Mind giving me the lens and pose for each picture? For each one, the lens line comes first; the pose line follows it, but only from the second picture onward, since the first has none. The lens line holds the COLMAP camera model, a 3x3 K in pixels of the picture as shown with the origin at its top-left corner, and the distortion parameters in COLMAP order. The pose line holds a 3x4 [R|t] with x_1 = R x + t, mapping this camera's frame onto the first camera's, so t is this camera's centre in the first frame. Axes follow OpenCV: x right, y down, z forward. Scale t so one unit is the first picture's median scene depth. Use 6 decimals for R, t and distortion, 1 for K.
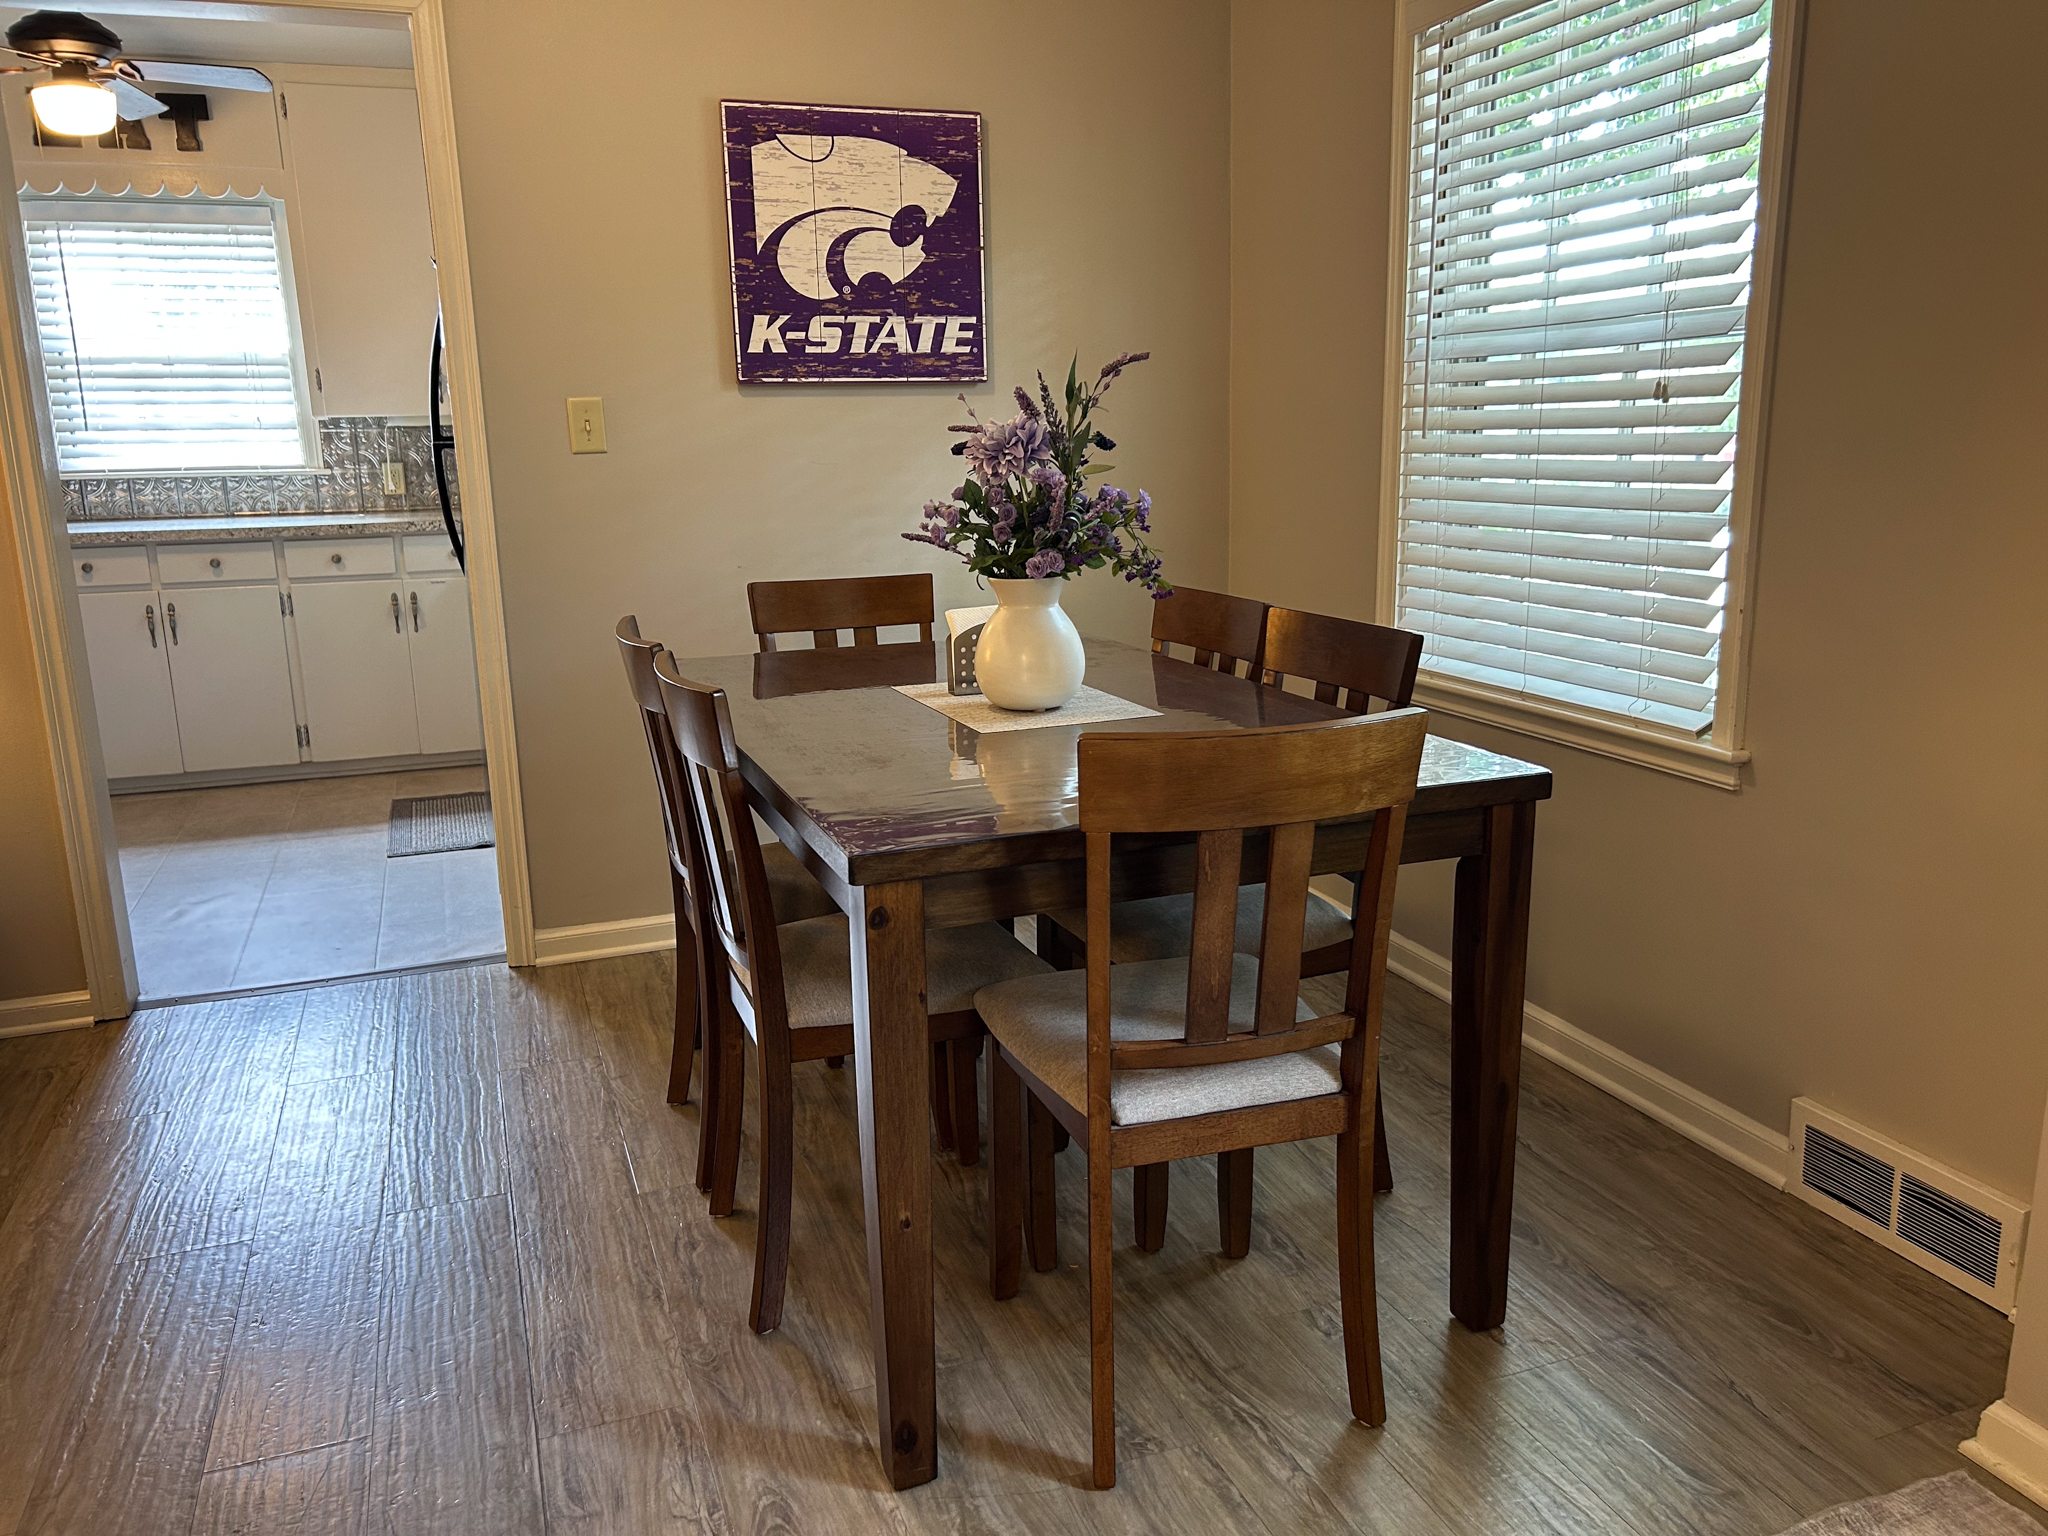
lens RADIAL K [[1533.0, 0, 1034.3], [0, 1533.0, 778.2], [0, 0, 1]] dist [0.057942, -0.067570]
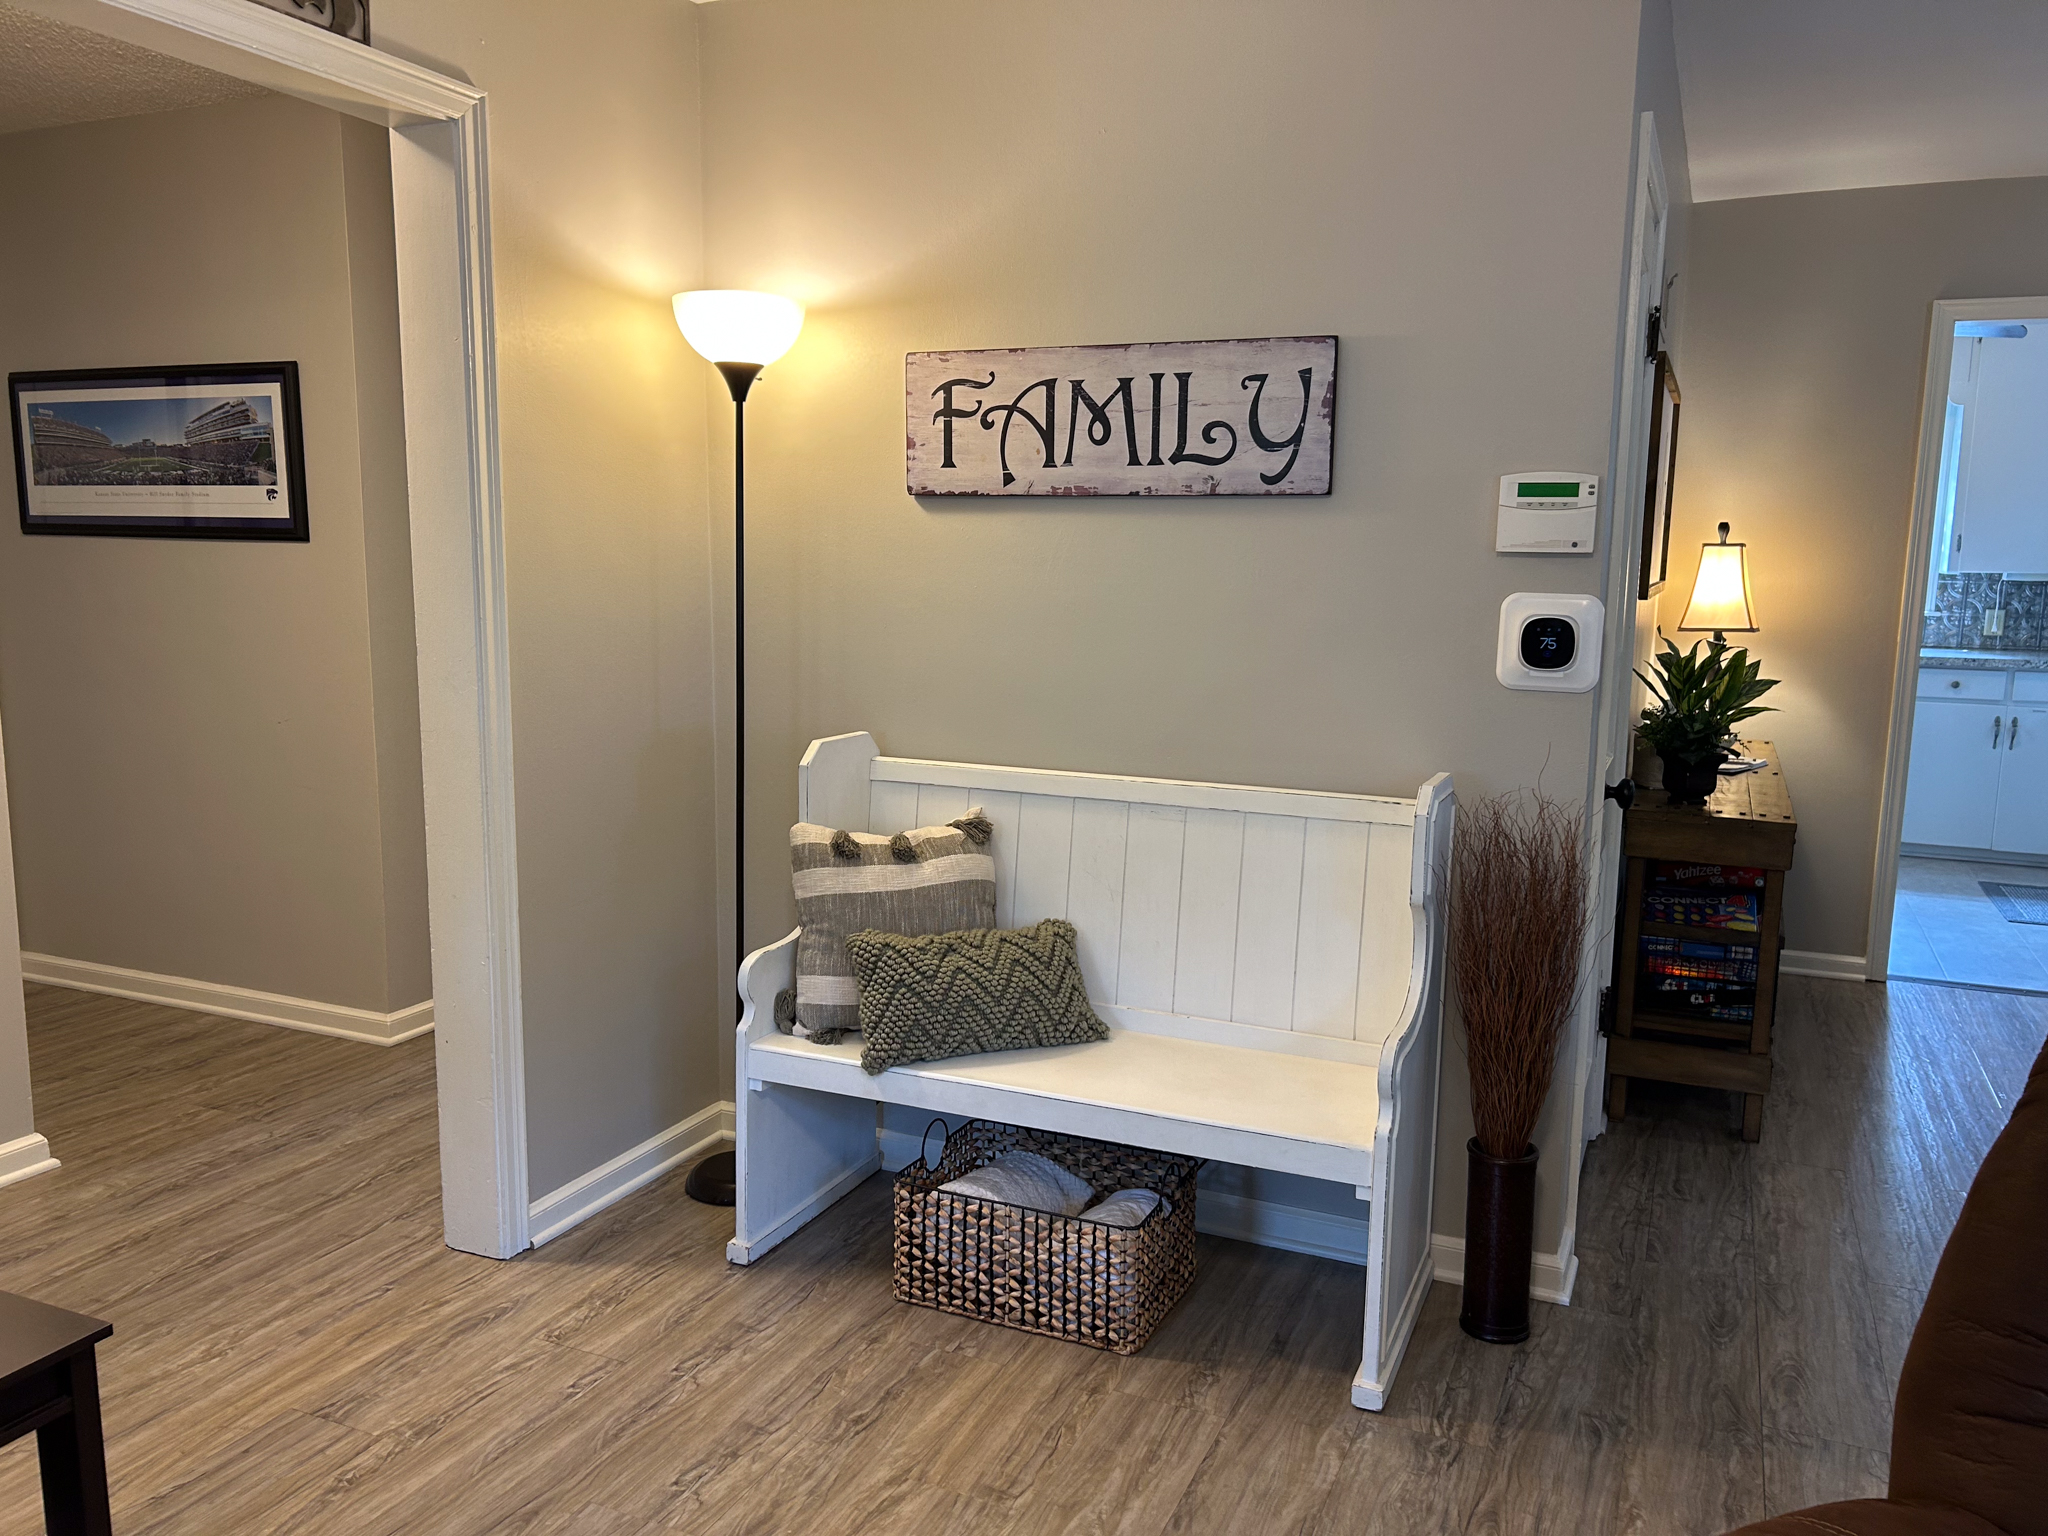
lens RADIAL K [[1533.0, 0, 1034.3], [0, 1533.0, 778.2], [0, 0, 1]] dist [0.057942, -0.067570]
pose [[0.710122, 0.134442, -0.691124, -0.222229], [-0.185997, 0.982550, 0.000022, 0.153893], [0.679067, 0.128532, 0.722737, -0.871282]]
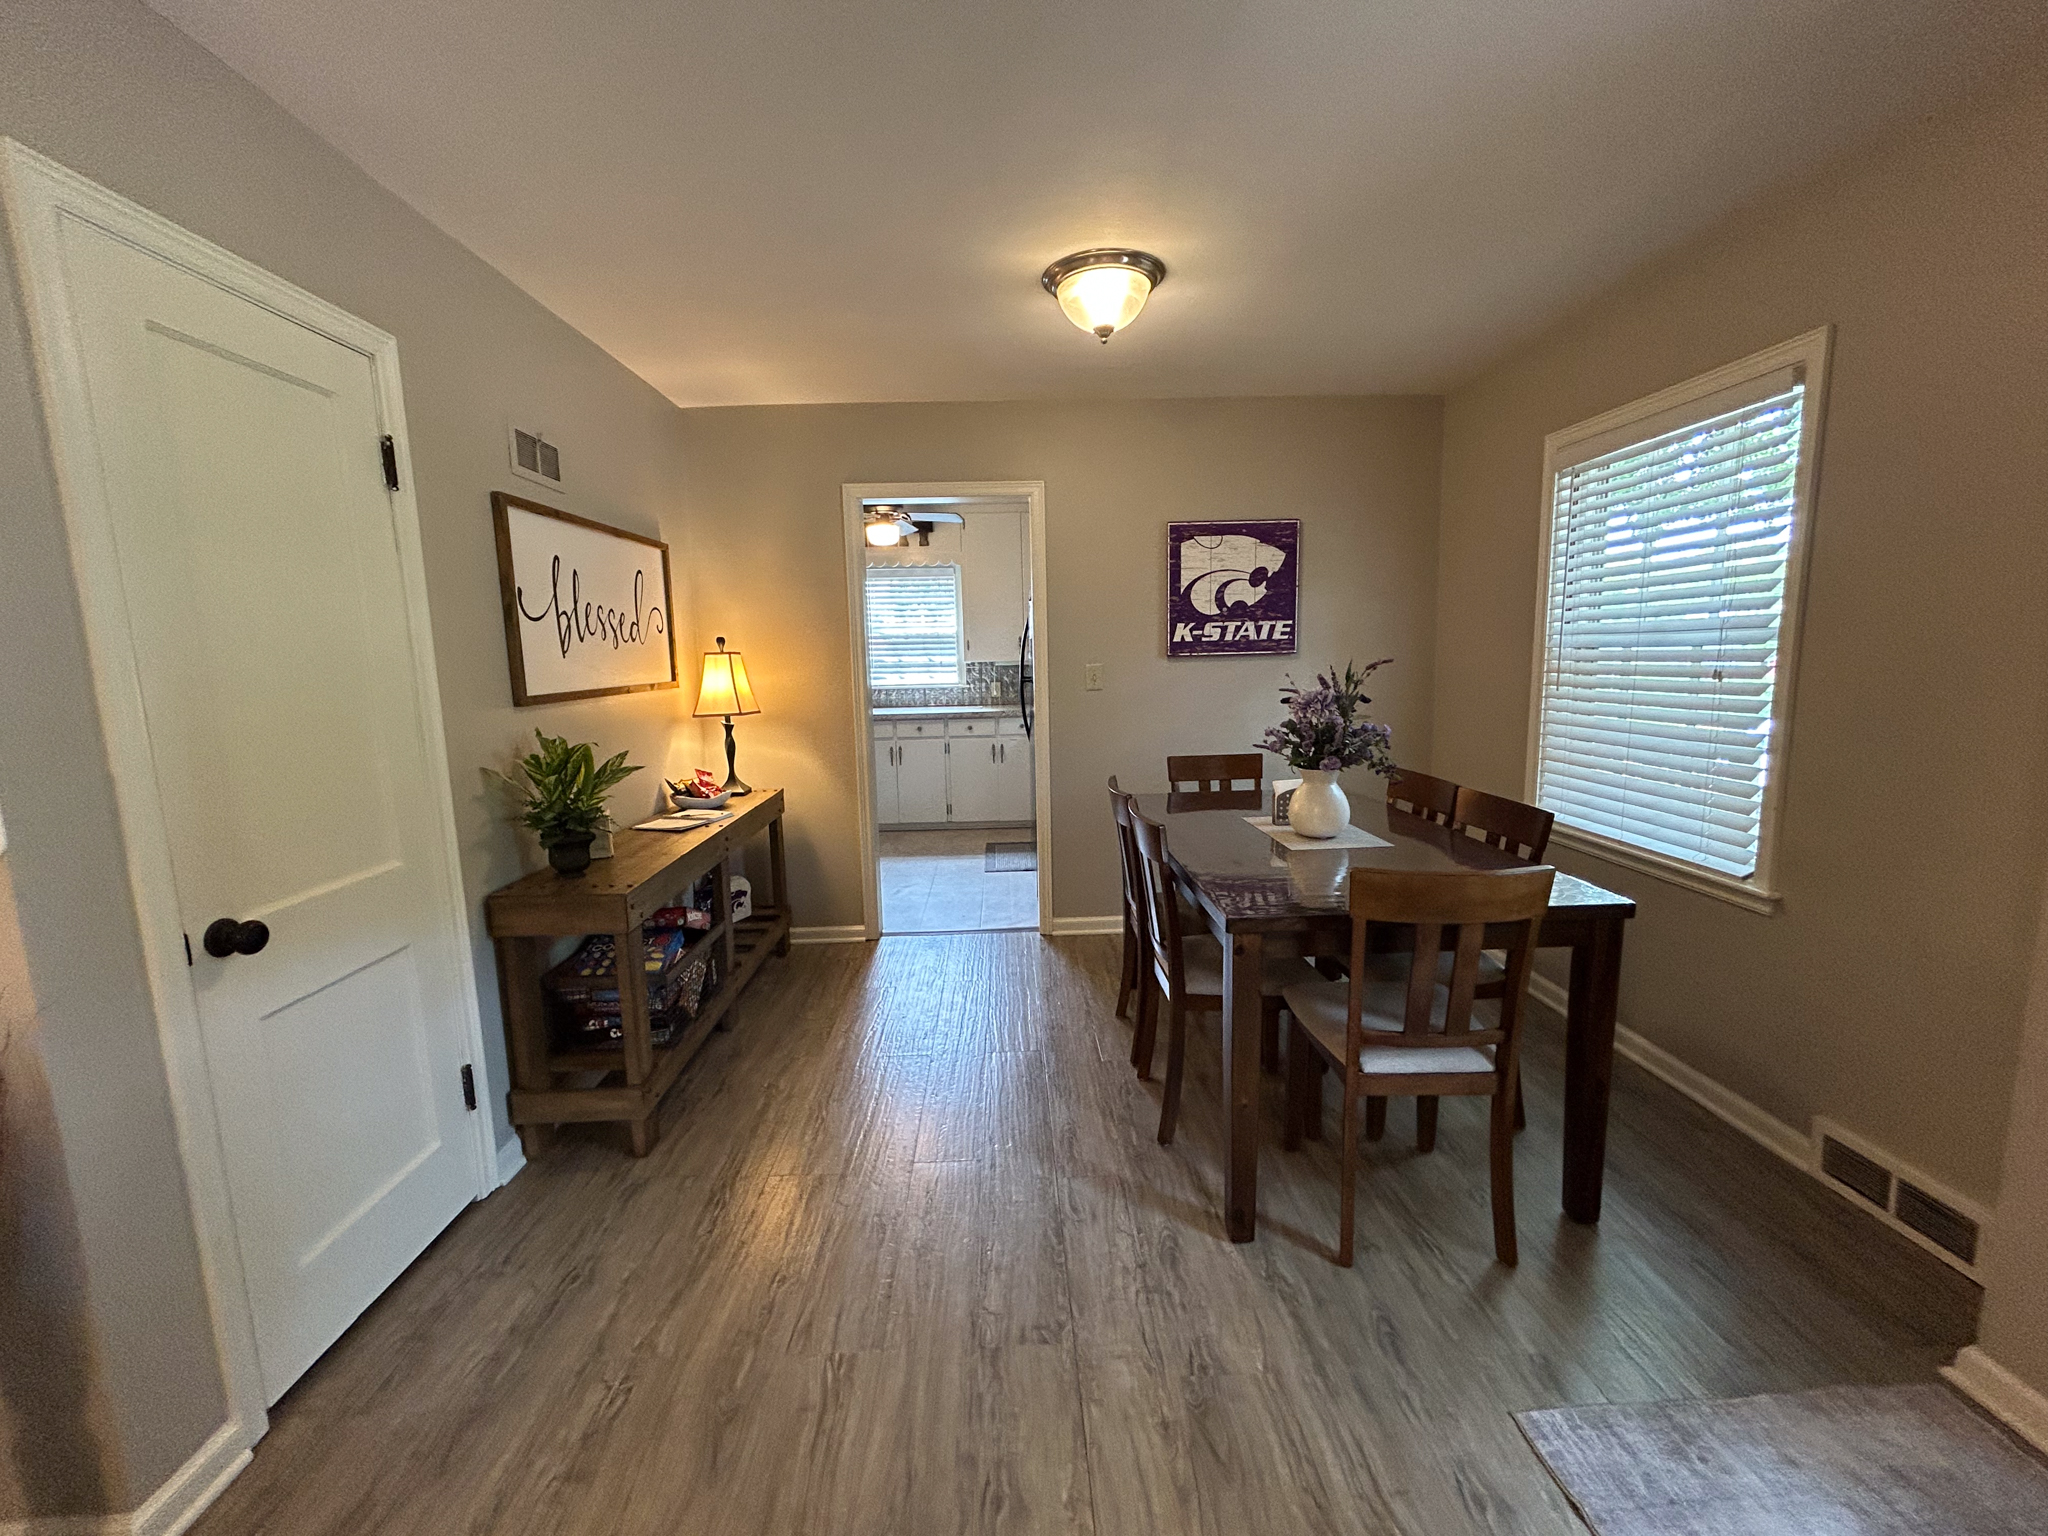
lens RADIAL K [[817.7, 0, 1029.6], [0, 817.7, 763.8], [0, 0, 1]] dist [-0.000591, 0.000565]
pose [[0.946521, 0.042220, -0.319867, -0.019972], [-0.068428, 0.995117, -0.071139, -0.037373], [0.315302, 0.089222, 0.944788, -0.081653]]
